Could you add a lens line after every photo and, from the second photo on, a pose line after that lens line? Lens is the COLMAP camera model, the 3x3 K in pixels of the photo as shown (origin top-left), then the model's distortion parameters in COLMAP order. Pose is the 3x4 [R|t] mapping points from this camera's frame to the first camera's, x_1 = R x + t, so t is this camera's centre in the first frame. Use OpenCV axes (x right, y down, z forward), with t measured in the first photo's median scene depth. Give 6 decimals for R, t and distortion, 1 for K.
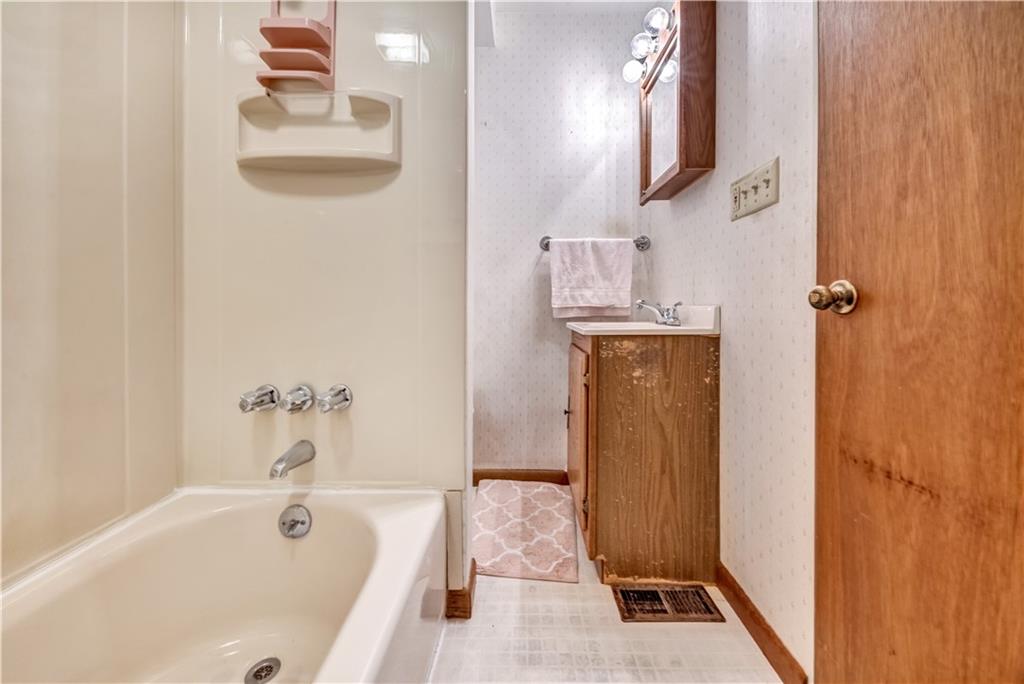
lens RADIAL K [[368.5, 0, 529.5], [0, 368.5, 304.0], [0, 0, 1]] dist [0.000524, -0.001735]
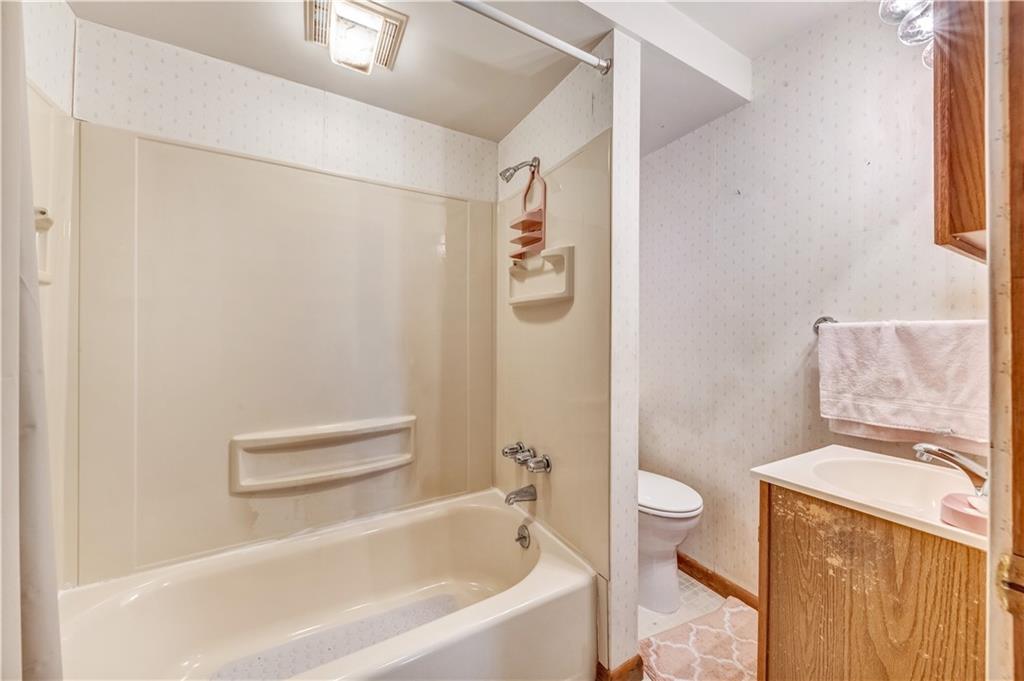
lens RADIAL K [[368.5, 0, 518.2], [0, 368.5, 336.1], [0, 0, 1]] dist [0.000524, -0.001735]
pose [[0.499436, 0.005954, -0.866331, 0.576331], [-0.018229, 0.999827, -0.003638, -0.202630], [0.866159, 0.017609, 0.499458, 0.168540]]
